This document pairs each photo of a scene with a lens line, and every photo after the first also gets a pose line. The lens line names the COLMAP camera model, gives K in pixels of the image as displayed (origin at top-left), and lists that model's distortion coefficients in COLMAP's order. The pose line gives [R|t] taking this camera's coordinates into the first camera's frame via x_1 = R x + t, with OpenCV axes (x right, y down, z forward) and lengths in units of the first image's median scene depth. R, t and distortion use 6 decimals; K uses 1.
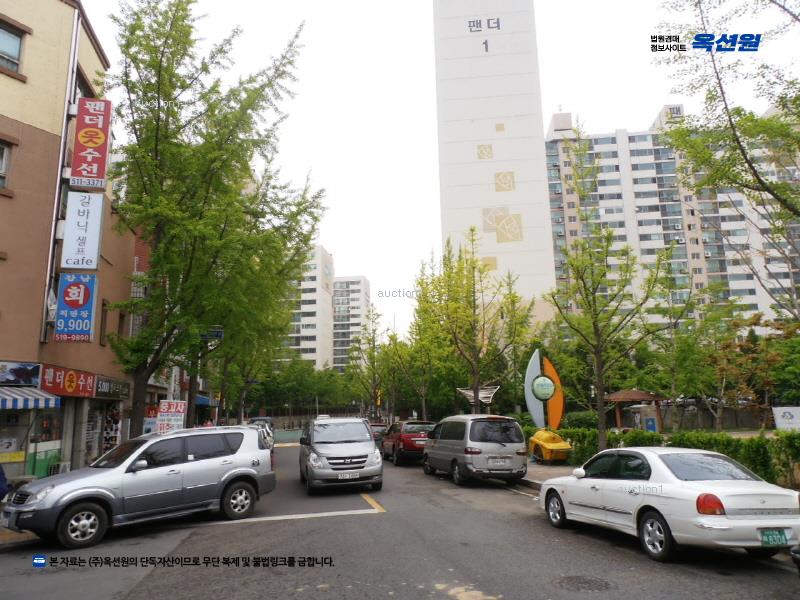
lens RADIAL K [[564.0, 0, 400.0], [0, 564.0, 300.0], [0, 0, 1]] dist [-0.019930, 0.006798]
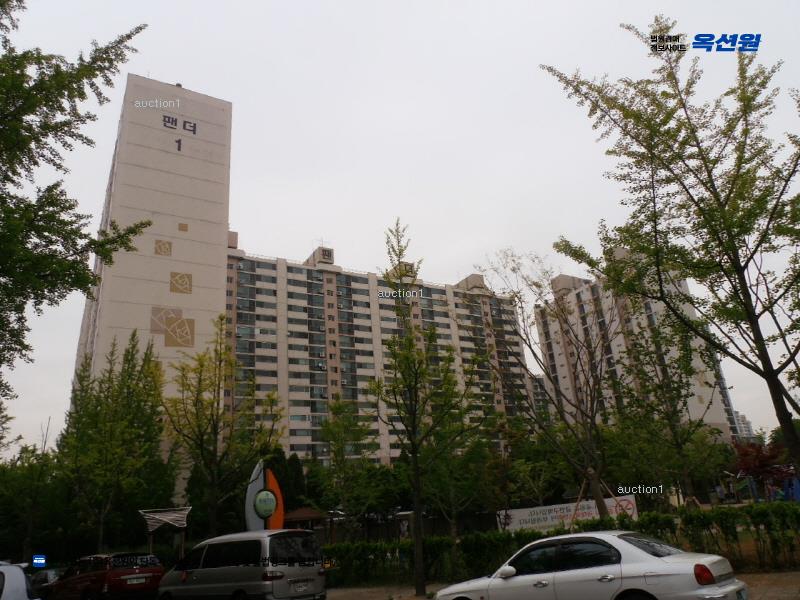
lens RADIAL K [[564.0, 0, 400.0], [0, 564.0, 300.0], [0, 0, 1]] dist [-0.019930, 0.006798]
pose [[0.792638, 0.176346, 0.583632, -0.045700], [-0.048196, 0.972385, -0.228352, 0.009751], [-0.607784, 0.152872, 0.779249, 0.033635]]
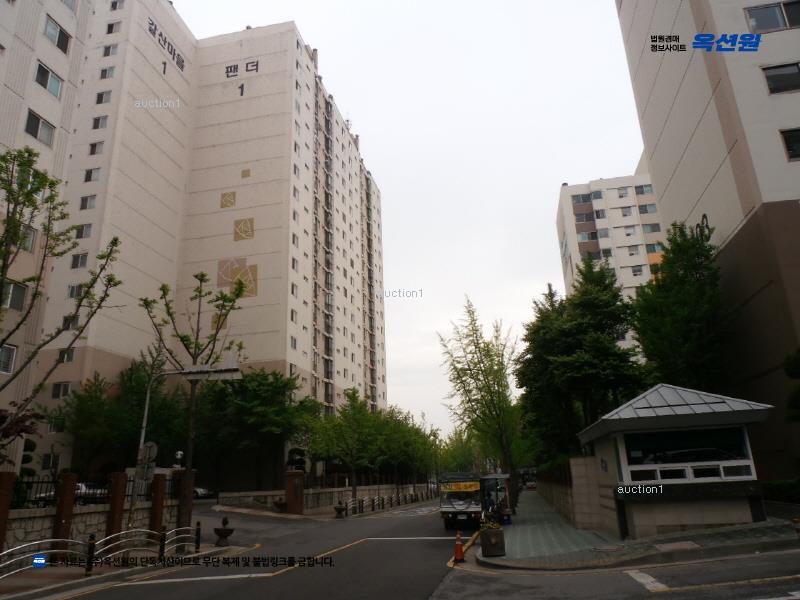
lens RADIAL K [[564.0, 0, 400.0], [0, 564.0, 300.0], [0, 0, 1]] dist [-0.019930, 0.006798]
pose [[0.994197, -0.050737, -0.094862, 0.344948], [0.038745, 0.991495, -0.124244, 0.013867], [0.100359, 0.119847, 0.987707, 0.104071]]
